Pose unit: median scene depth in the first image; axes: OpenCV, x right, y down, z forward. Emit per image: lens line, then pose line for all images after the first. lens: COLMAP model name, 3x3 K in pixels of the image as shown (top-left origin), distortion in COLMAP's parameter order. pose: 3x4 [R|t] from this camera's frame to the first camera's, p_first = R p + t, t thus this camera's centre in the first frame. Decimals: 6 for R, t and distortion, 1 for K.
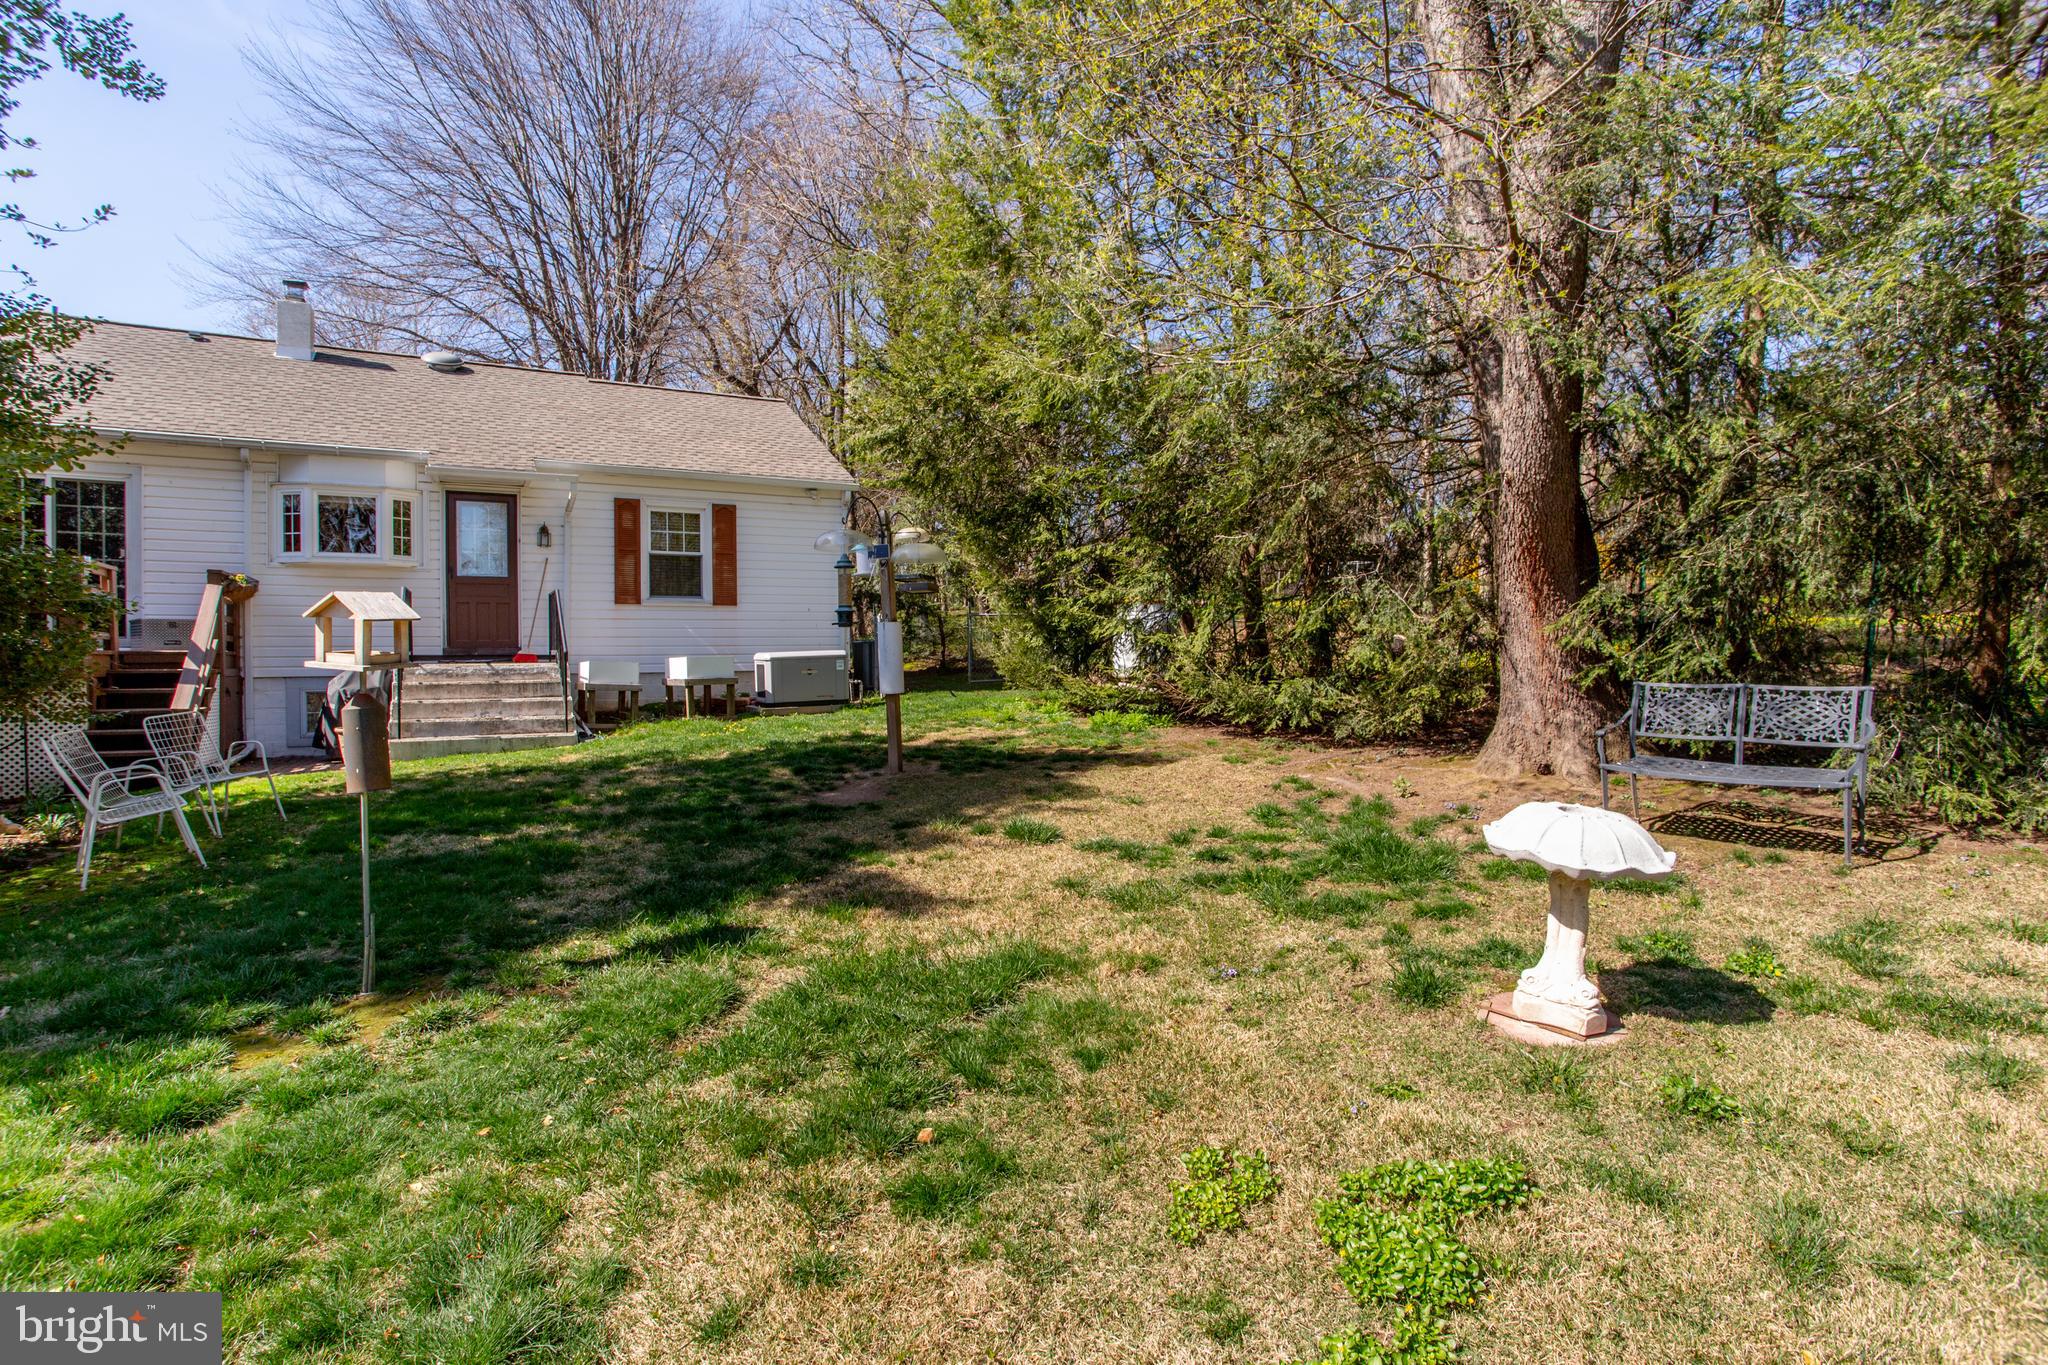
lens RADIAL K [[982.9, 0, 1024.0], [0, 982.9, 682.5], [0, 0, 1]] dist [-0.041400, 0.000774]
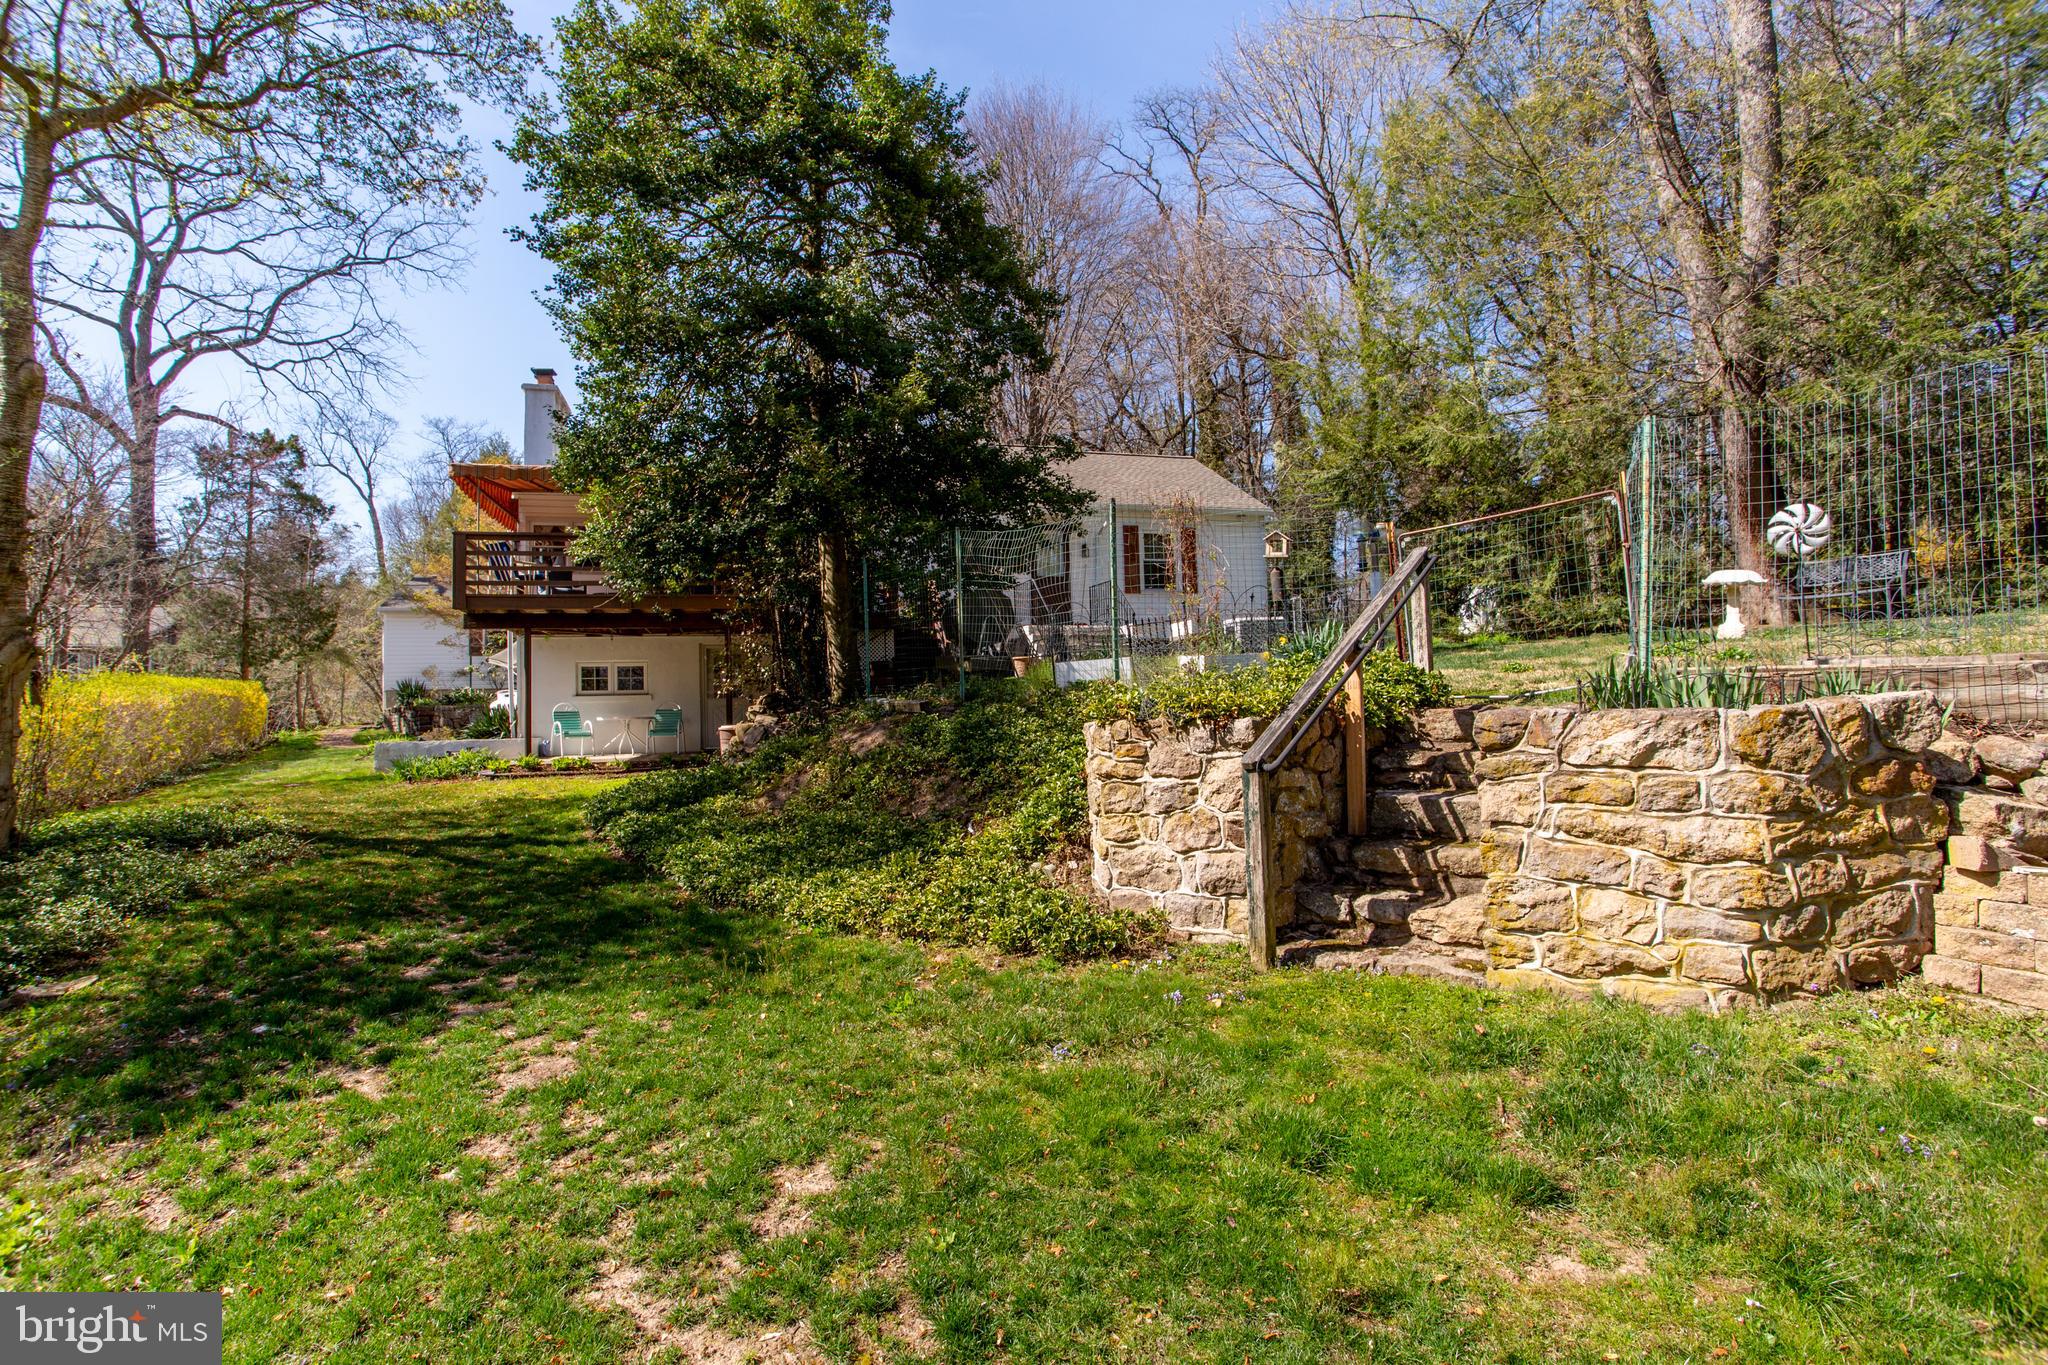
lens RADIAL K [[982.9, 0, 1024.0], [0, 982.9, 682.5], [0, 0, 1]] dist [-0.041400, 0.000774]
pose [[0.970514, -0.014760, -0.240594, -0.210538], [0.002113, 0.998606, -0.052742, 0.154270], [0.241038, 0.050678, 0.969192, -0.585729]]
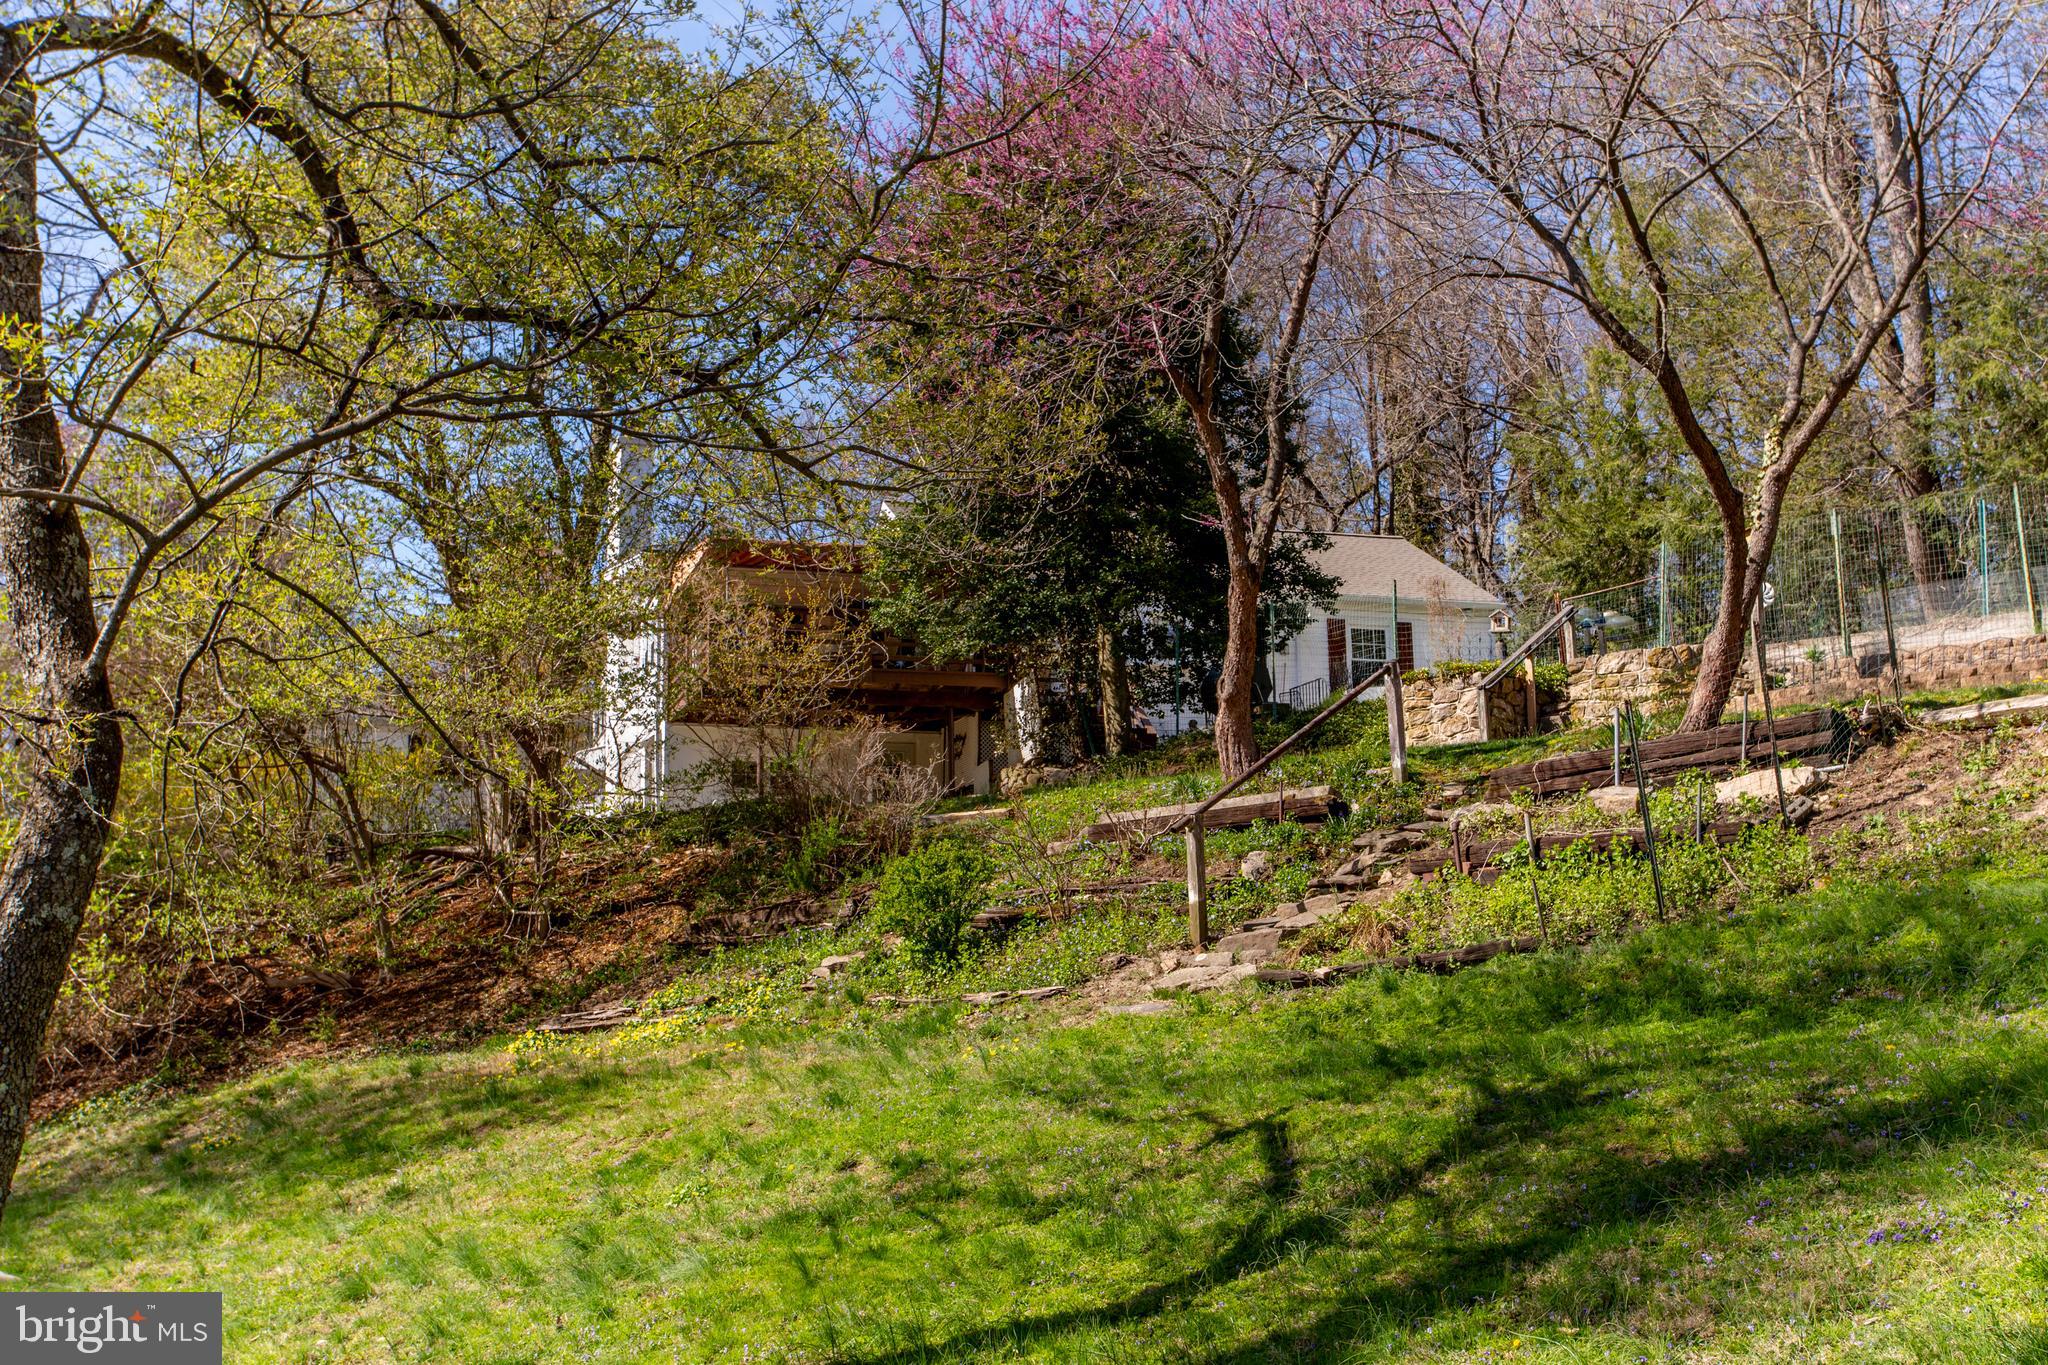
lens RADIAL K [[2355.9, 0, 1024.0], [0, 2355.9, 682.5], [0, 0, 1]] dist [0.253628, 0.002964]
pose [[0.979132, -0.037505, -0.199733, -0.191978], [-0.003258, 0.979800, -0.199954, 0.577947], [0.203198, 0.196432, 0.959232, -2.296815]]
